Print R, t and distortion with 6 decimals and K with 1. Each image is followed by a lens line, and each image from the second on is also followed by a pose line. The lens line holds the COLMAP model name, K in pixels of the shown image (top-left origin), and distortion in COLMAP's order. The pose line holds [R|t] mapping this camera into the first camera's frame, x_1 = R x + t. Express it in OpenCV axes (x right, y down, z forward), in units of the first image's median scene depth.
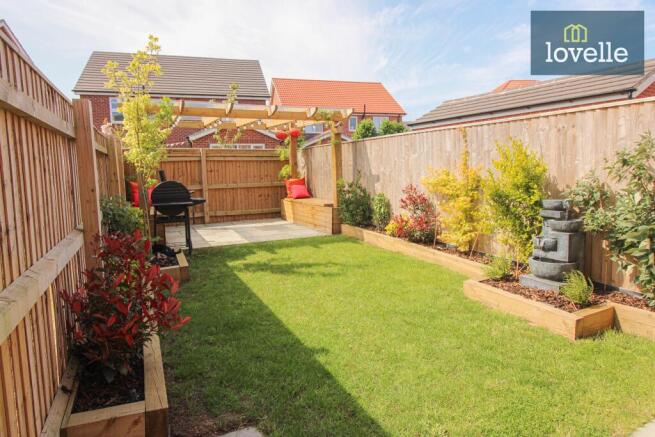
lens RADIAL K [[395.4, 0, 328.0], [0, 395.4, 215.2], [0, 0, 1]] dist [-0.003092, -0.000795]
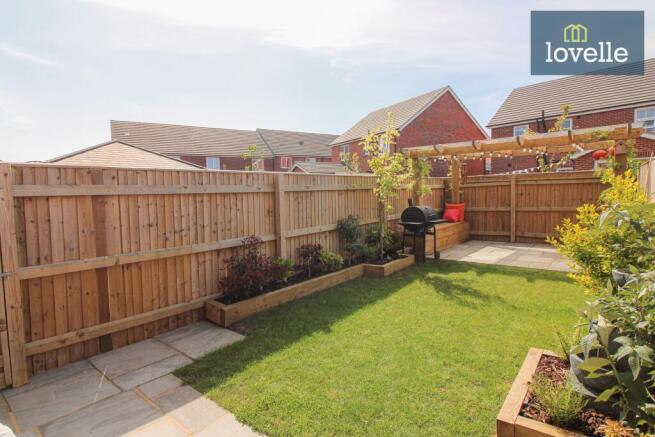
lens RADIAL K [[350.8, 0, 327.2], [0, 350.8, 216.4], [0, 0, 1]] dist [0.001993, -0.001693]
pose [[0.428891, 0.068713, -0.900739, 0.333984], [-0.086464, 0.995648, 0.034783, -0.039290], [0.899209, 0.062964, 0.432965, 0.115724]]
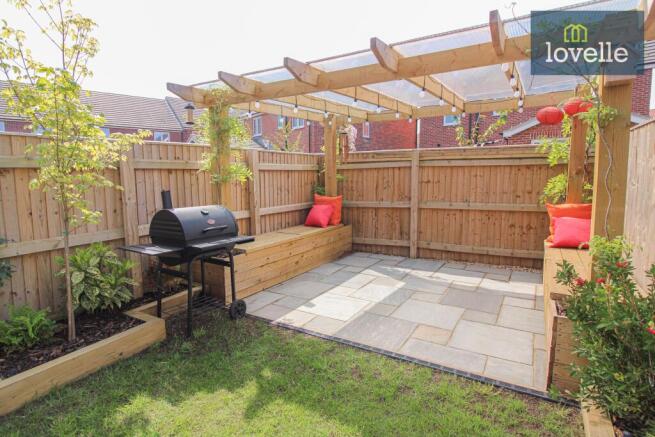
lens RADIAL K [[350.8, 0, 326.2], [0, 350.8, 218.8], [0, 0, 1]] dist [0.001993, -0.001693]
pose [[0.545390, 0.121903, -0.829271, 0.110173], [-0.096639, 0.991915, 0.082254, -0.080781], [0.832593, 0.035279, 0.552761, 0.520458]]
